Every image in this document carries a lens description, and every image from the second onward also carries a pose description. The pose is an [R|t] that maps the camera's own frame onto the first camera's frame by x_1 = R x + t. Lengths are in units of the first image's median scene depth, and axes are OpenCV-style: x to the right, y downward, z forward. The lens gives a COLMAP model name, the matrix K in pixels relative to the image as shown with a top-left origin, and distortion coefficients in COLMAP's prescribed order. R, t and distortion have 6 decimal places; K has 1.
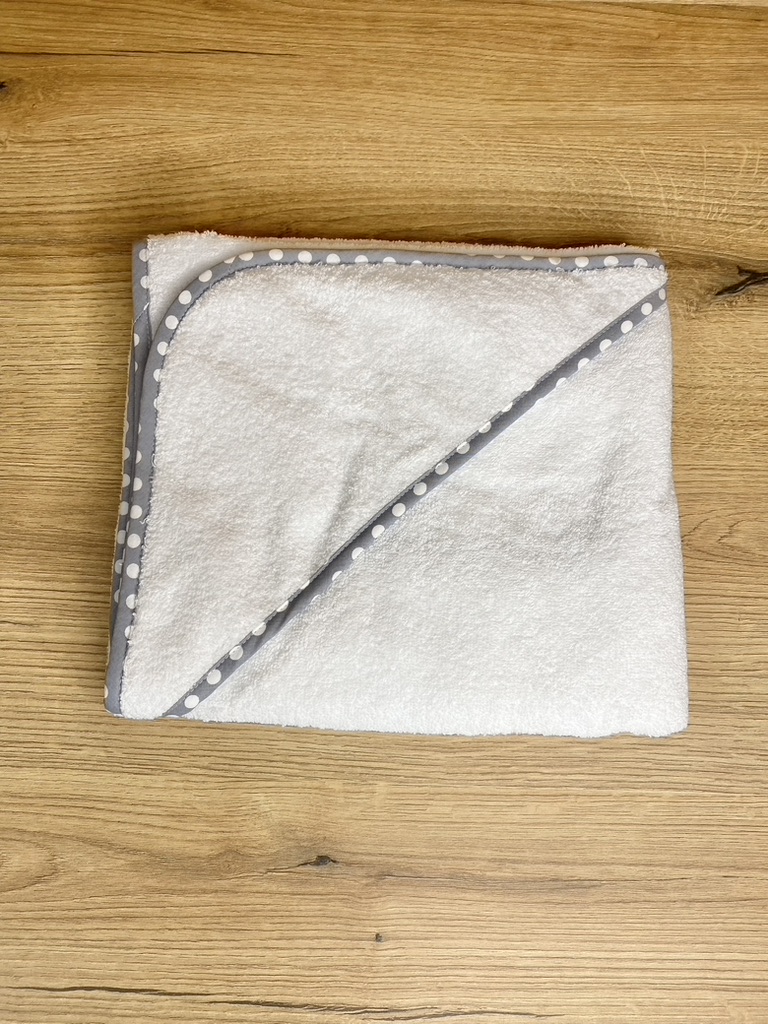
lens RADIAL K [[762.0, 0, 381.4], [0, 762.0, 509.2], [0, 0, 1]] dist [-0.005815, 0.008429]
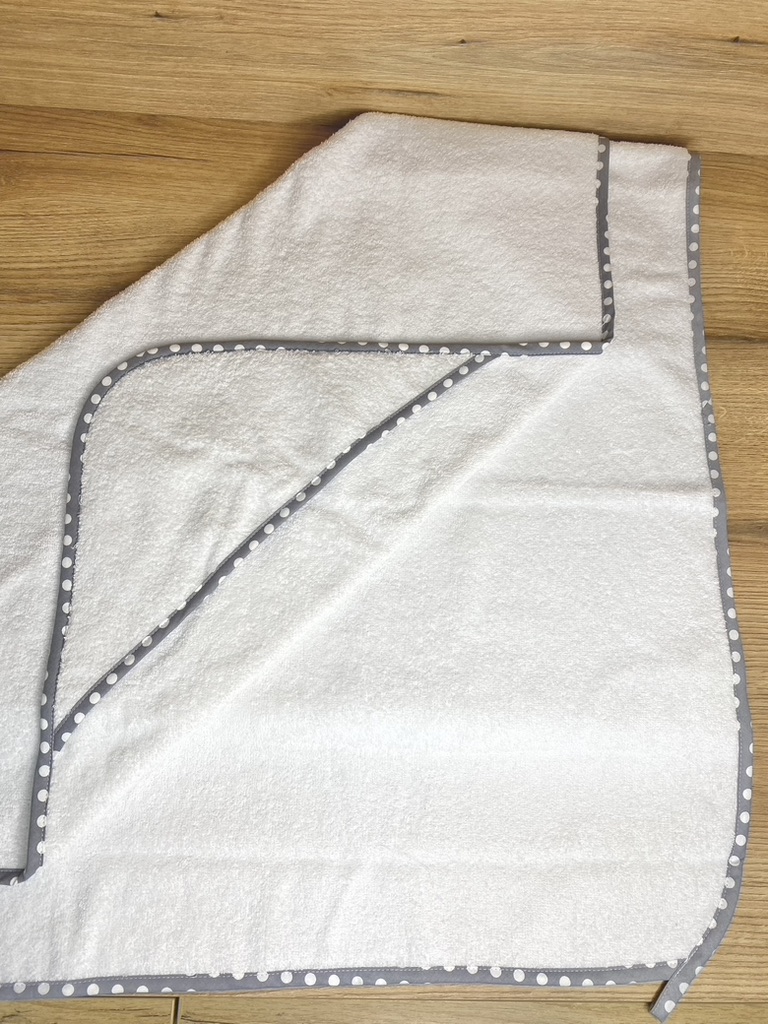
lens RADIAL K [[762.0, 0, 383.9], [0, 762.0, 511.9], [0, 0, 1]] dist [-0.005815, 0.008429]
pose [[0.997853, 0.015475, 0.063644, 0.130965], [-0.008289, 0.993712, -0.111662, 0.163194], [-0.064971, 0.110895, 0.991706, -0.277071]]
